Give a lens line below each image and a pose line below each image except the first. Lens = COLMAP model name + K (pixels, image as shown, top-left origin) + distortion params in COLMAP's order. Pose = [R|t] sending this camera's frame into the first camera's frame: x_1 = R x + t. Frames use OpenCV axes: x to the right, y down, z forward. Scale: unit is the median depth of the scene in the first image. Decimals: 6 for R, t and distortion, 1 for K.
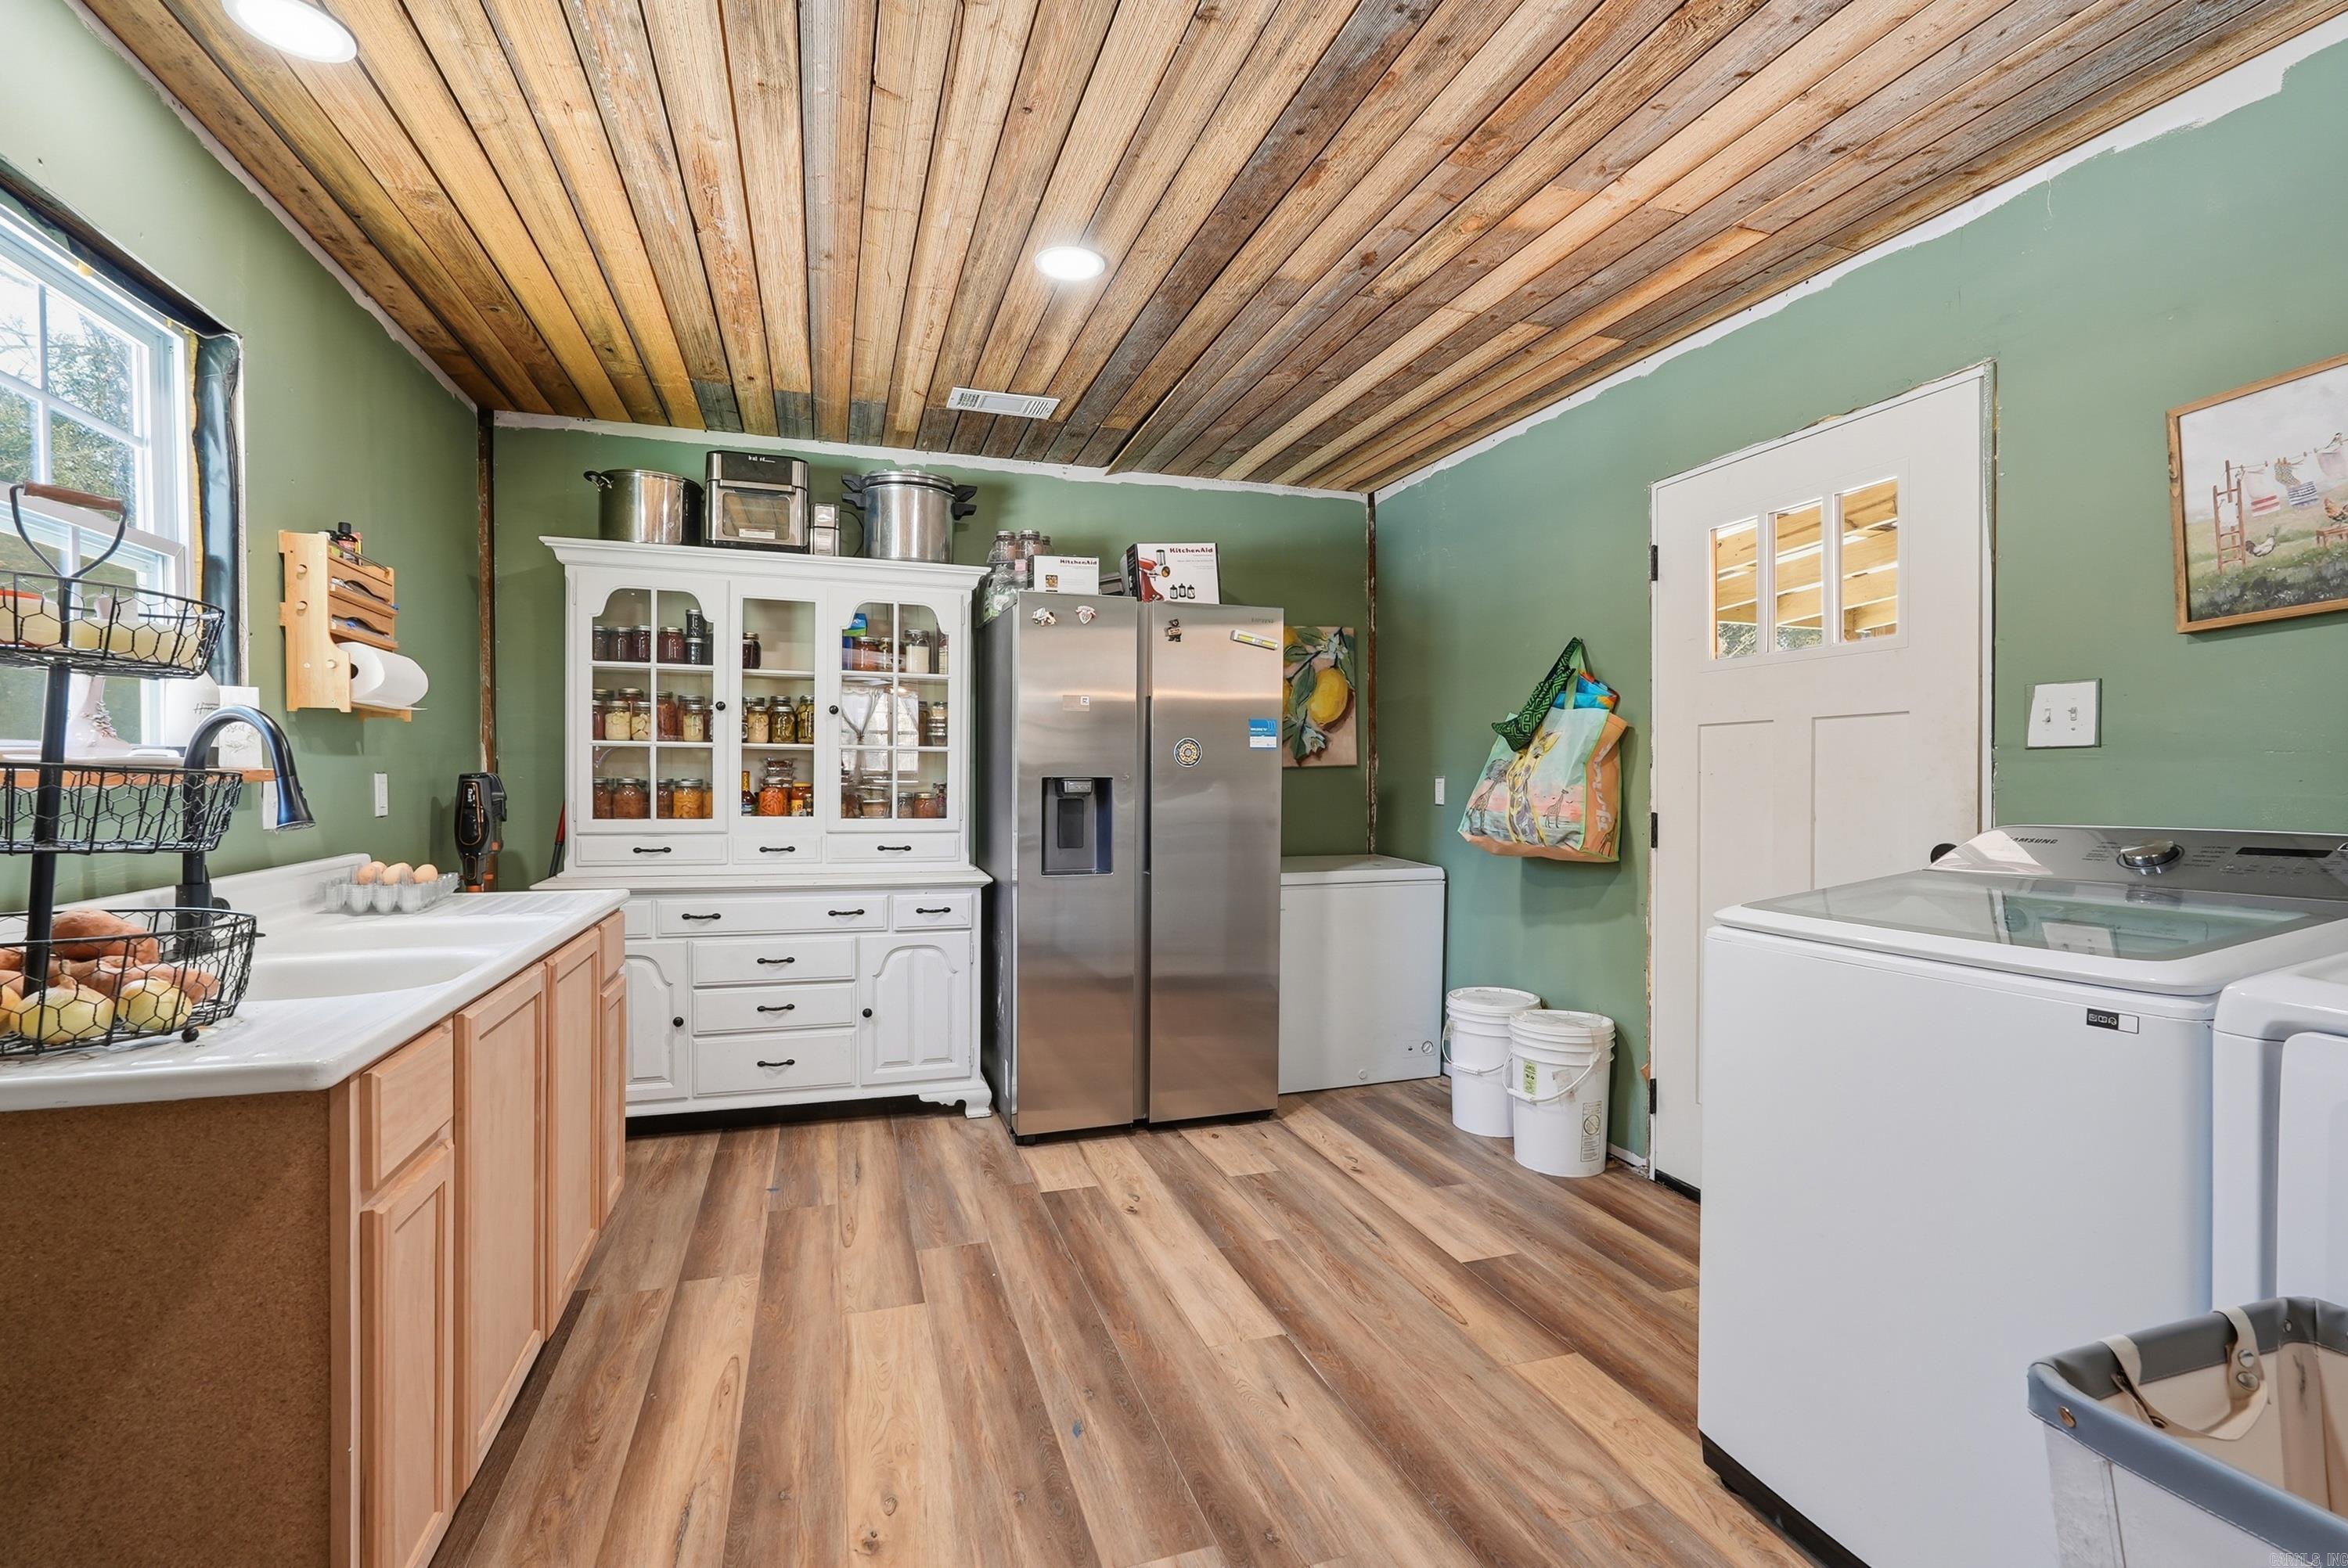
lens RADIAL K [[1041.7, 0, 1171.4], [0, 1041.7, 787.9], [0, 0, 1]] dist [-0.002458, -0.000054]
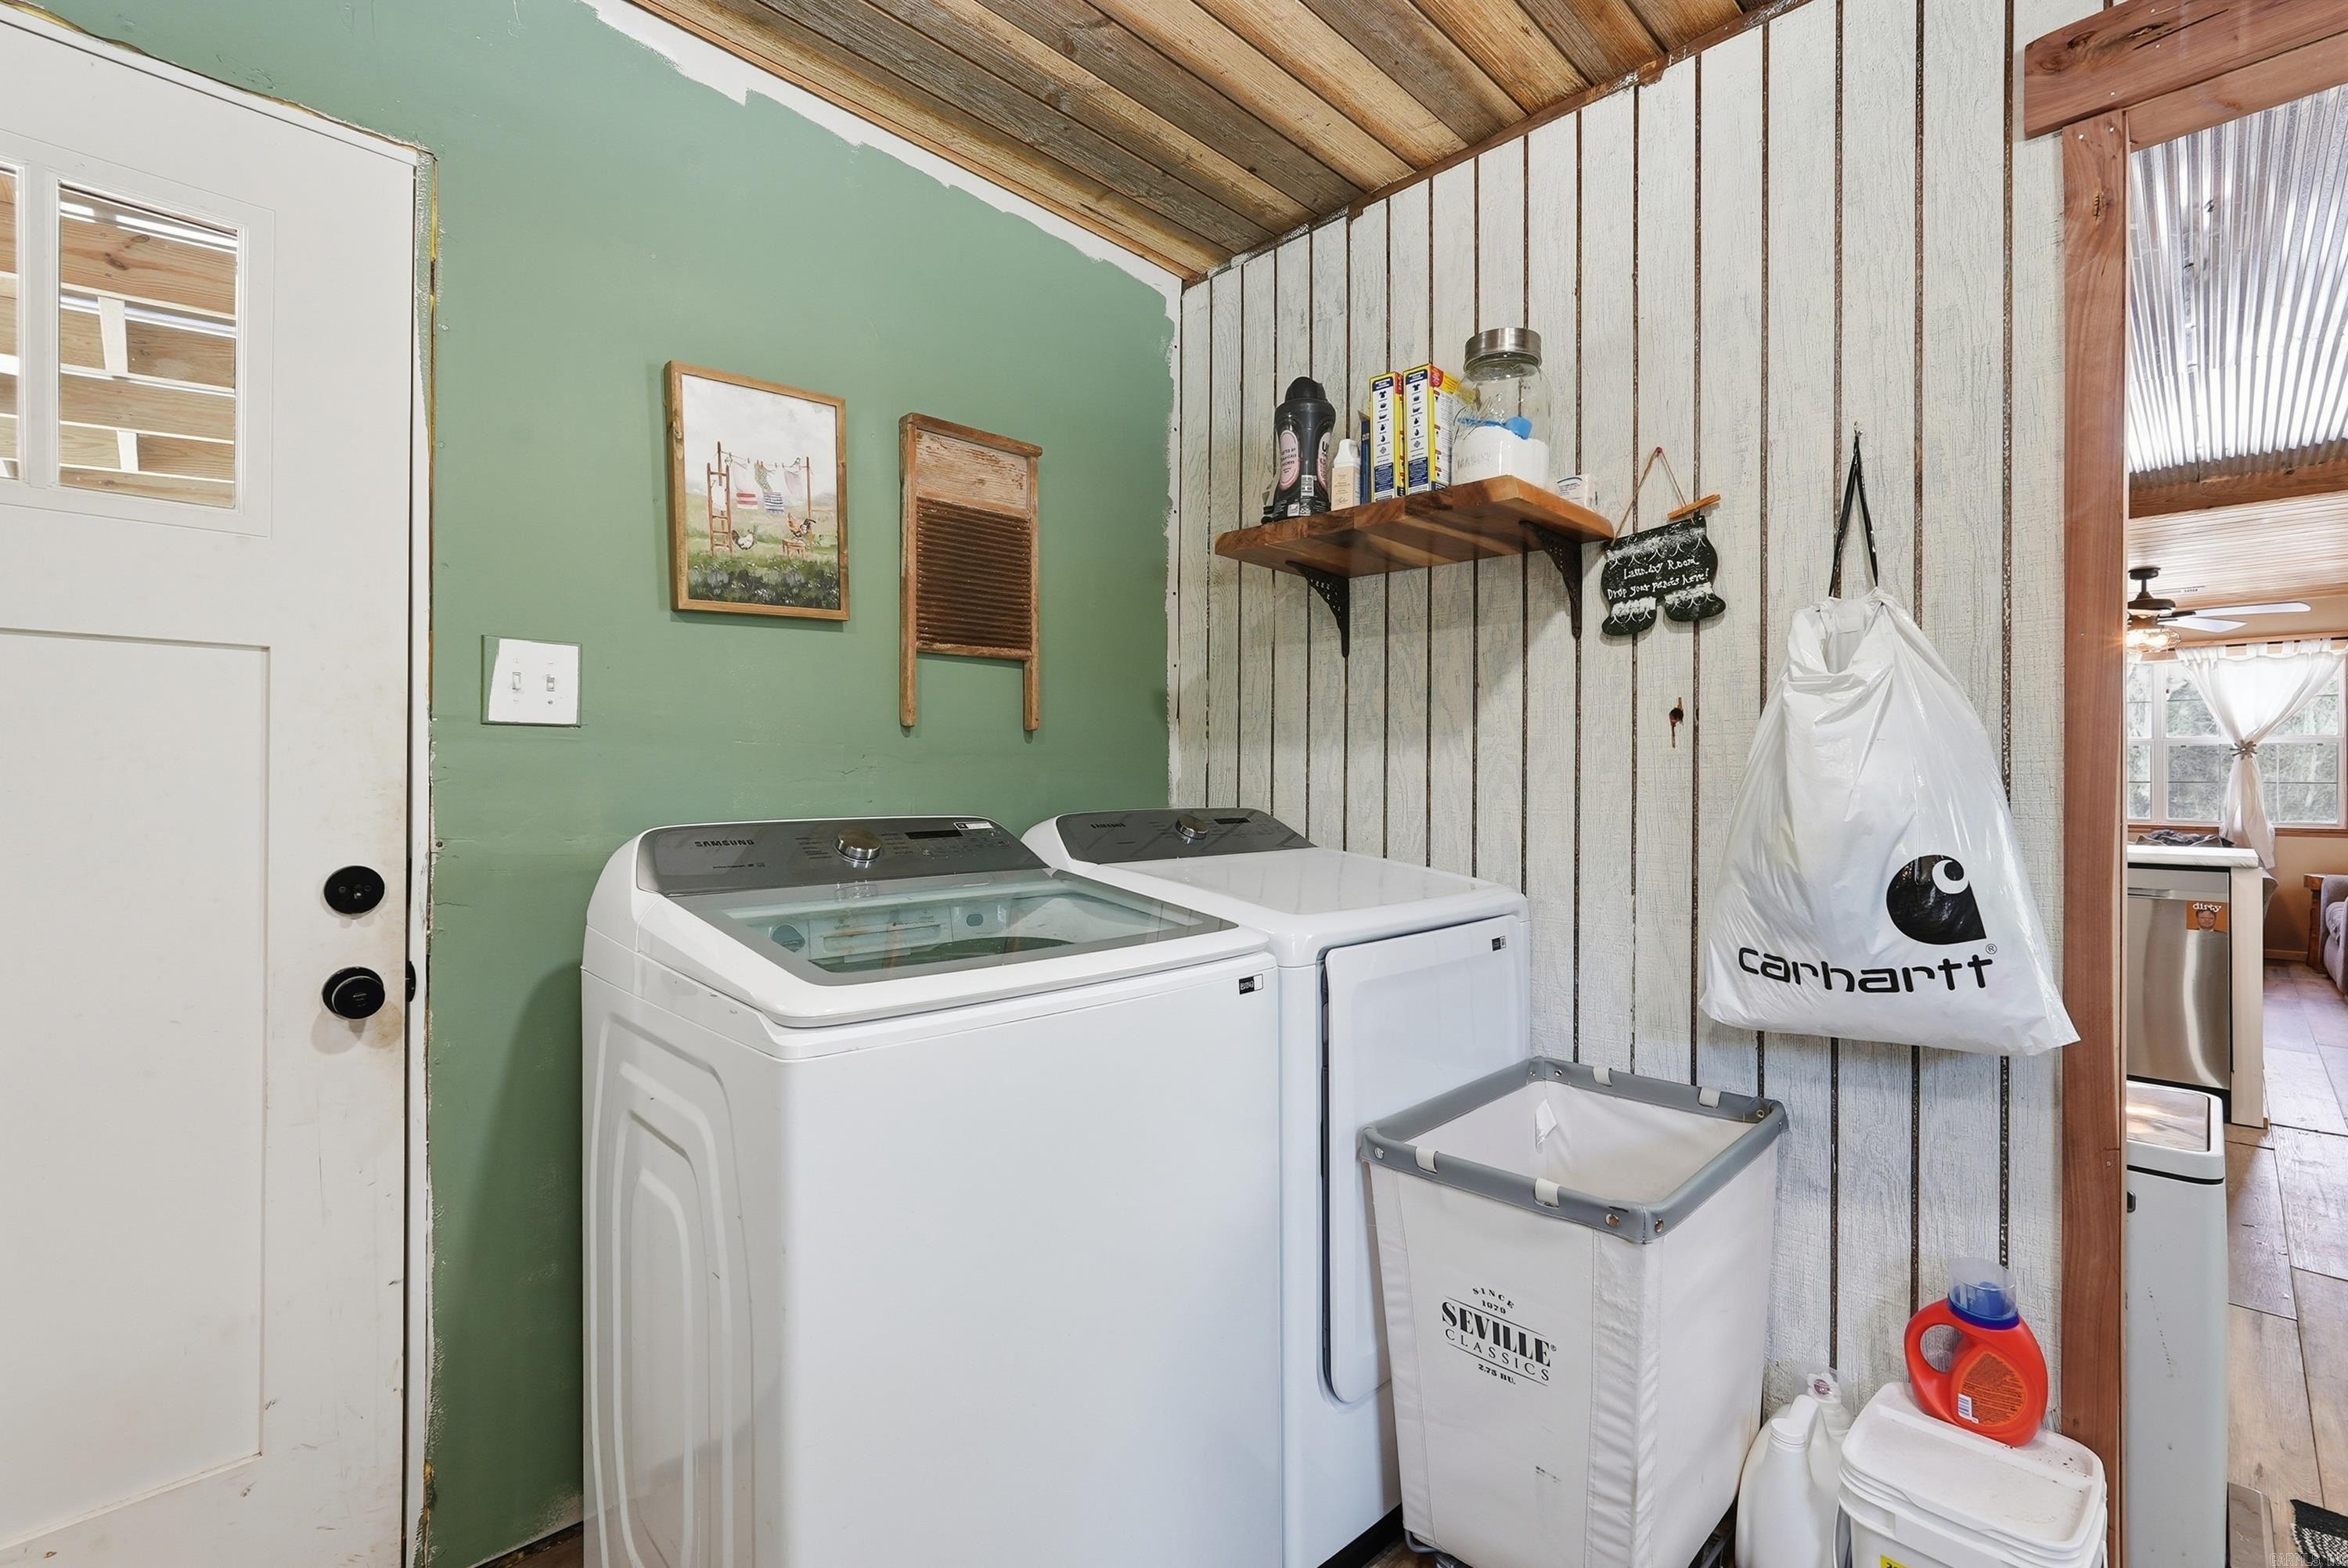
lens RADIAL K [[1041.7, 0, 1168.9], [0, 1041.7, 771.6], [0, 0, 1]] dist [-0.002458, -0.000054]
pose [[-0.439764, 0.002740, 0.898109, -0.047472], [0.001426, 0.999996, -0.002353, -0.002477], [-0.898112, 0.000246, -0.439766, 1.066948]]
